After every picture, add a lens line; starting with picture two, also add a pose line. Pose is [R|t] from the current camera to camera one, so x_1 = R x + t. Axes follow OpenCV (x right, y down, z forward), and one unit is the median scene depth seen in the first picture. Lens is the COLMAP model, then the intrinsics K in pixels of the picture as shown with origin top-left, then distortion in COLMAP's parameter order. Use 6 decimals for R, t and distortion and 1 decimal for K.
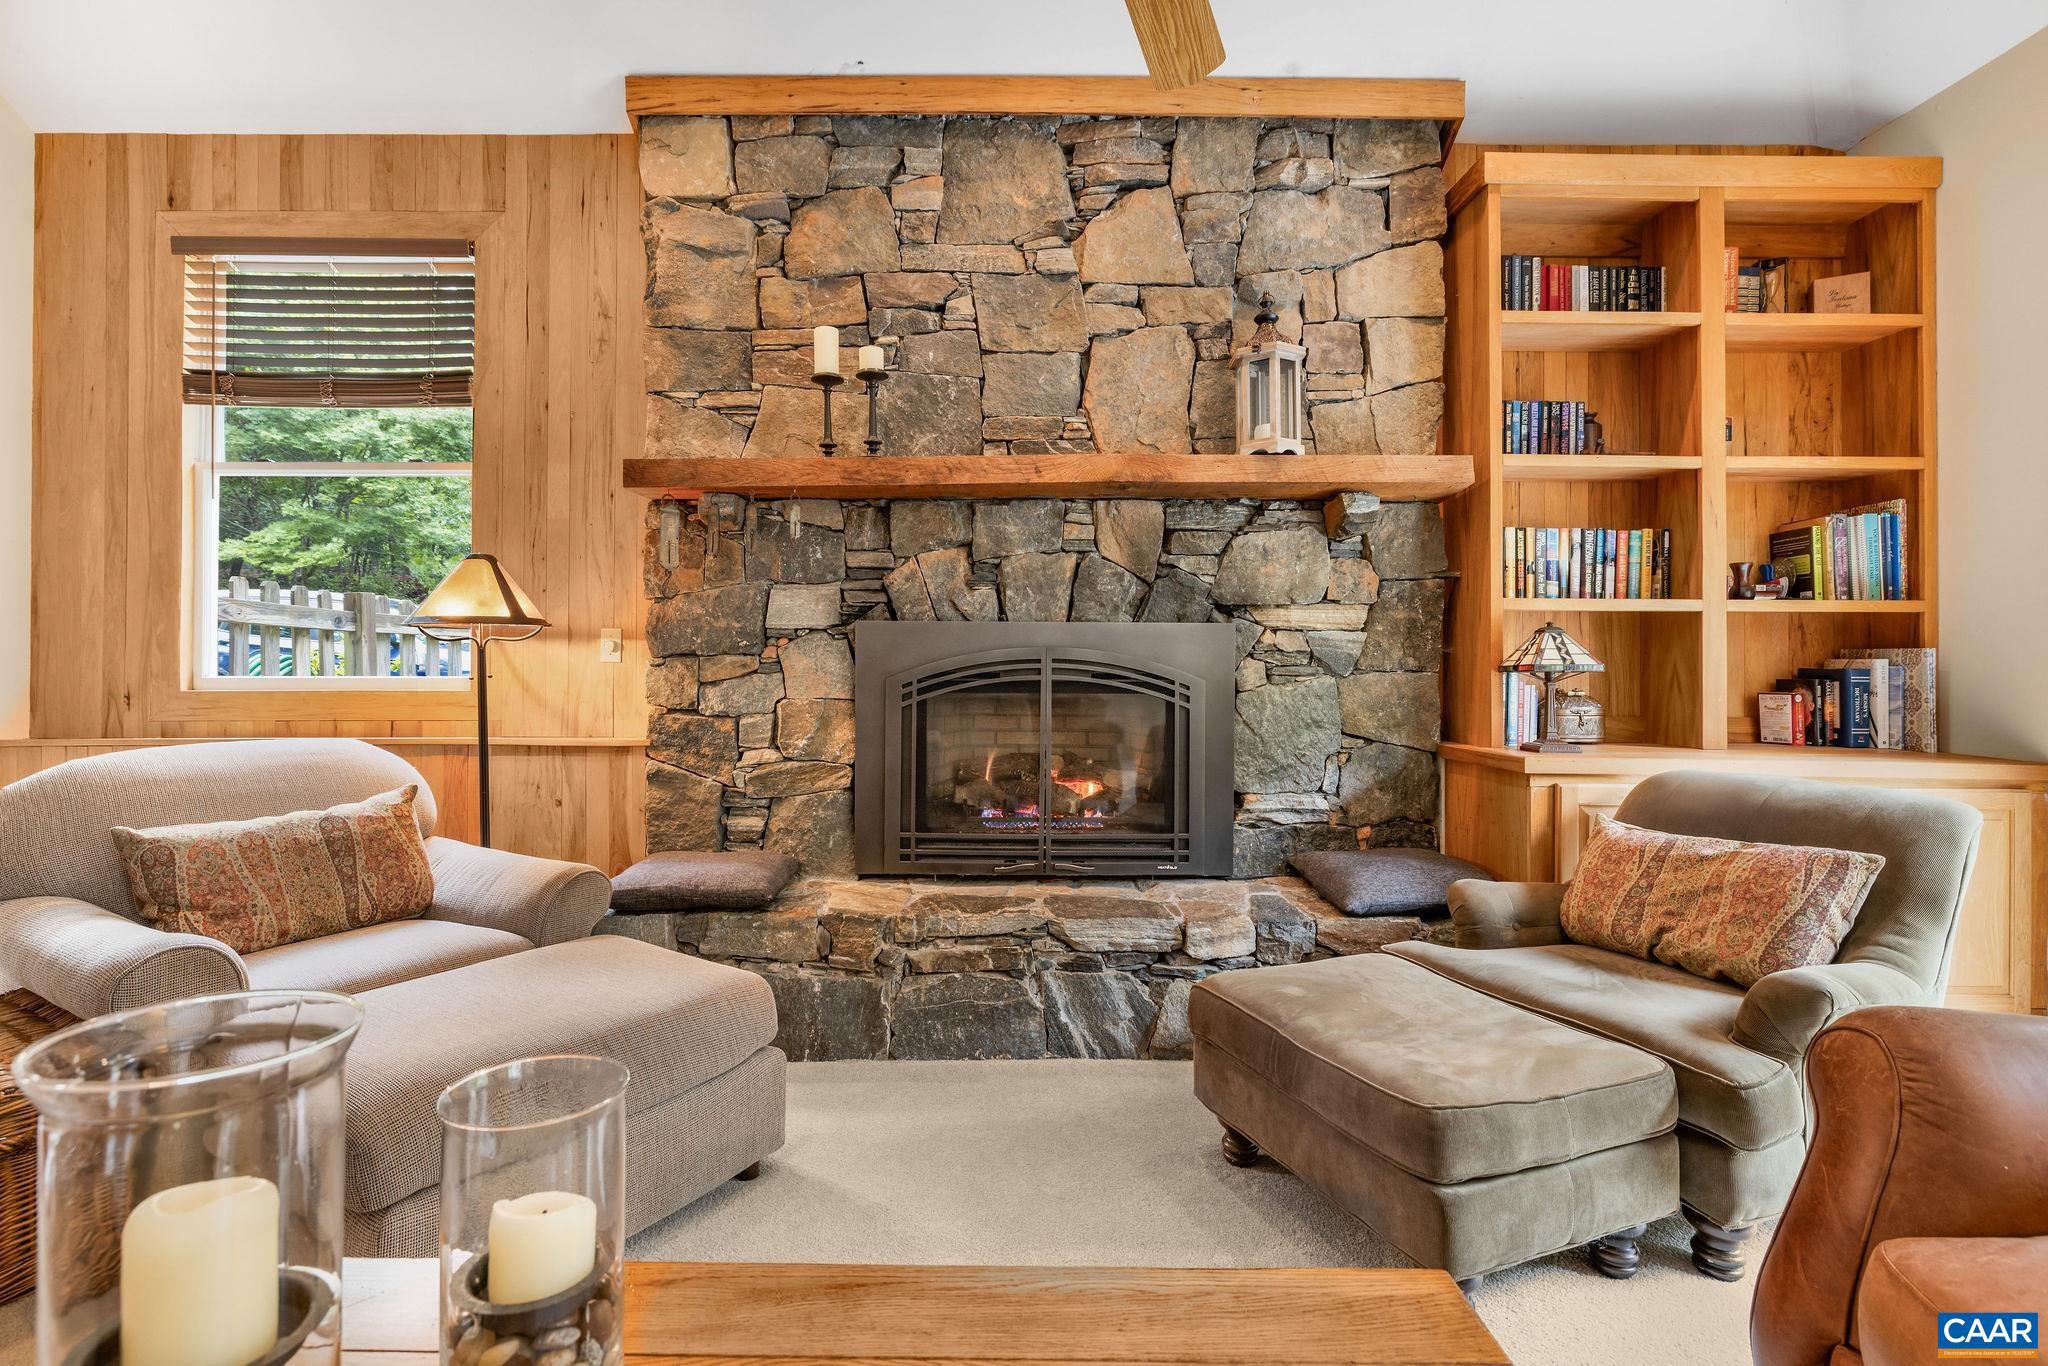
lens RADIAL K [[986.6, 0, 1025.0], [0, 986.6, 660.6], [0, 0, 1]] dist [-0.006020, 0.000490]
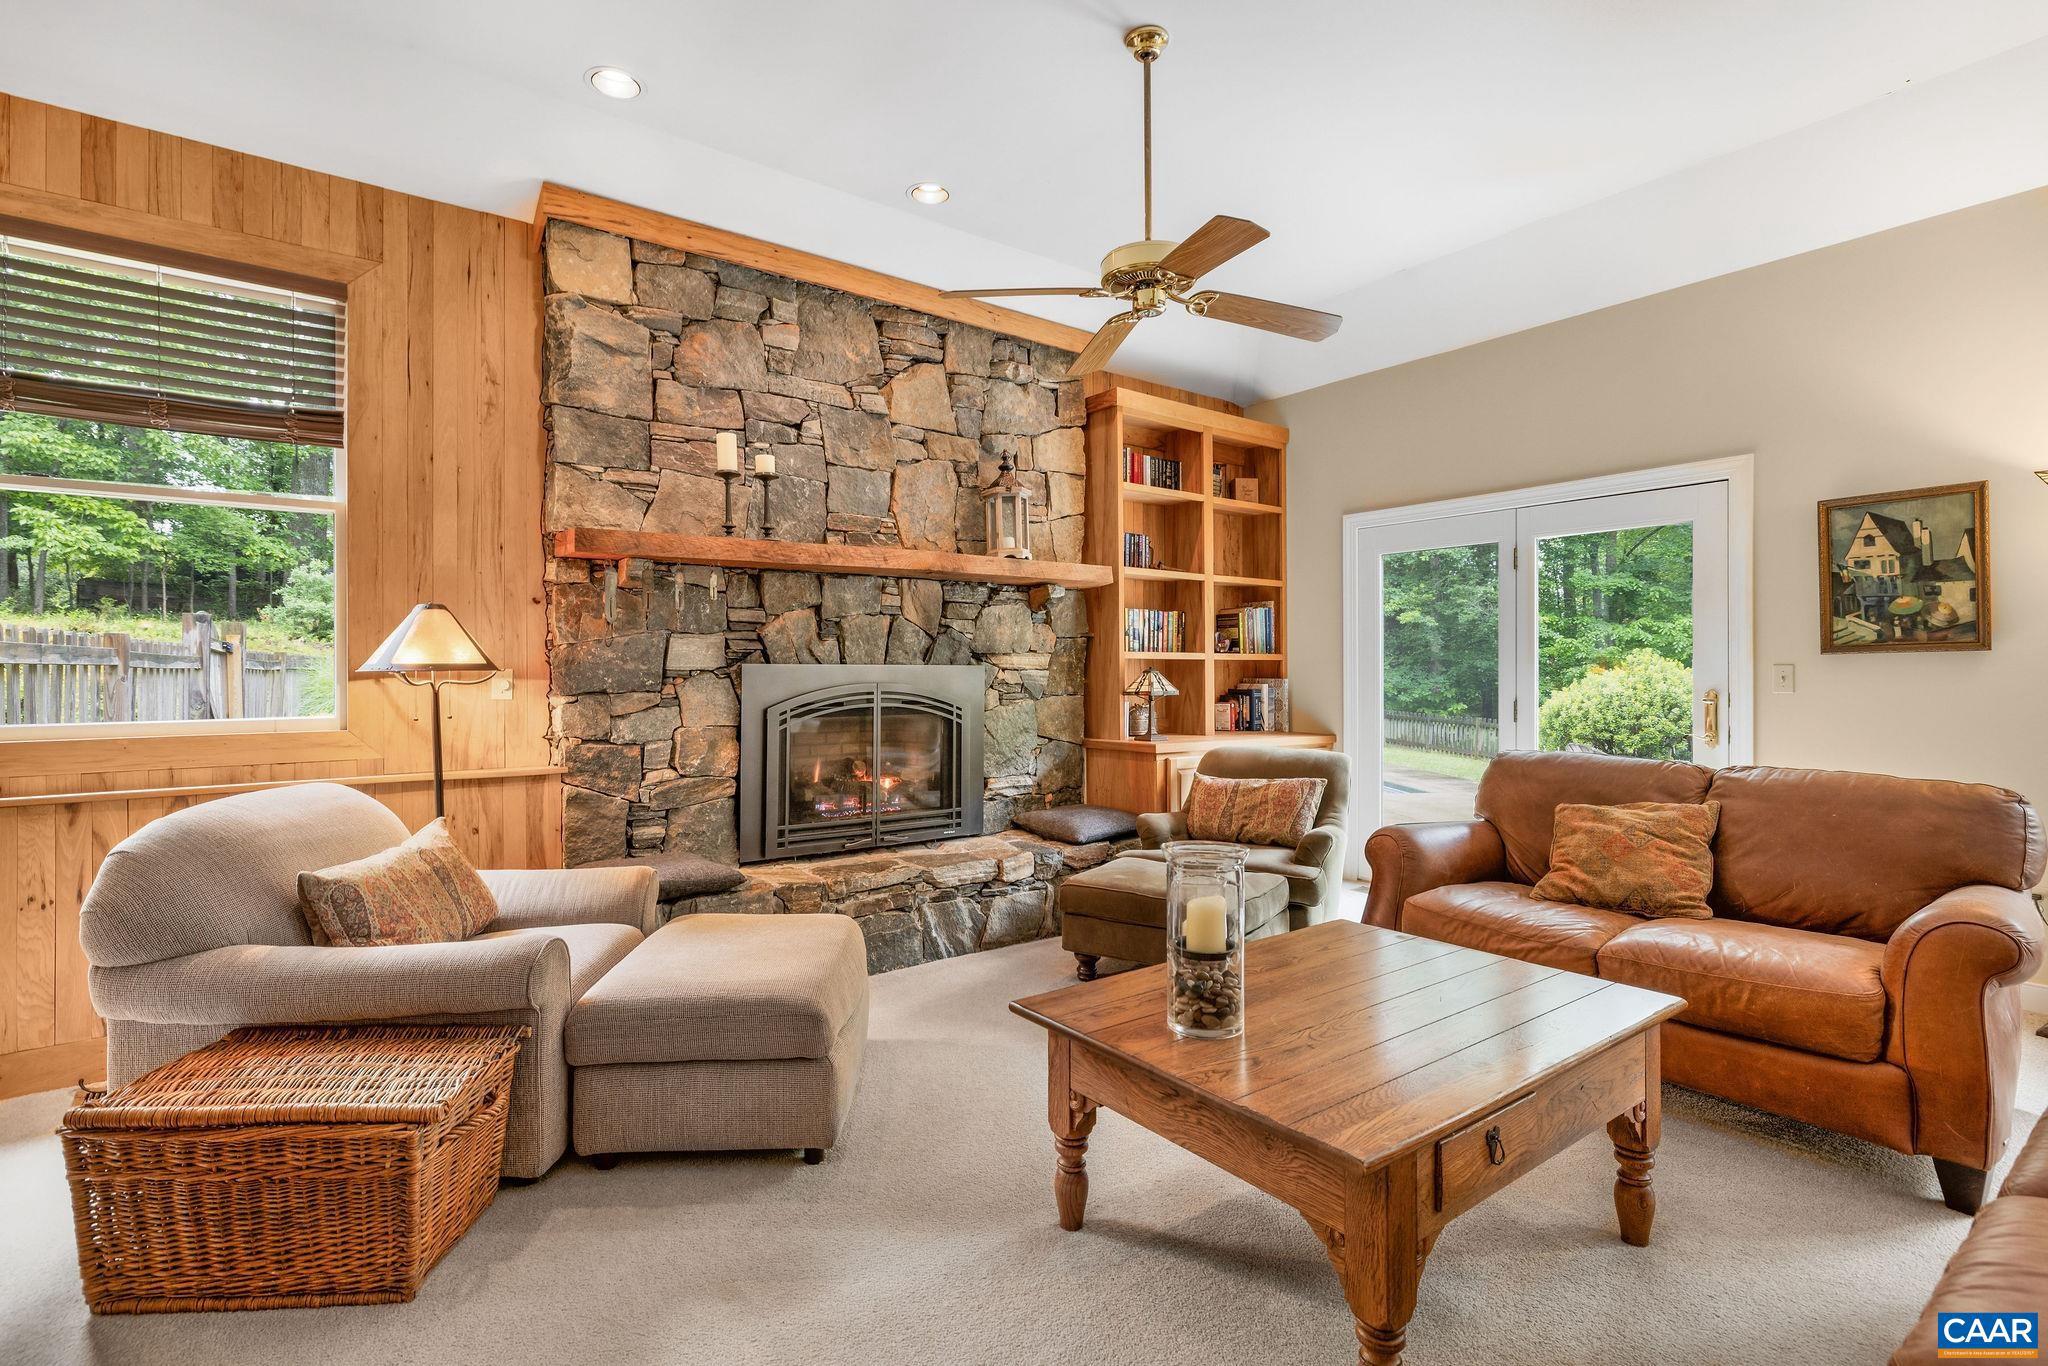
lens RADIAL K [[986.6, 0, 1025.0], [0, 986.6, 660.6], [0, 0, 1]] dist [-0.006020, 0.000490]
pose [[0.793303, 0.002173, 0.608823, -0.651330], [-0.000813, 0.999997, -0.002510, -0.041403], [-0.608826, 0.001496, 0.793302, -0.231645]]
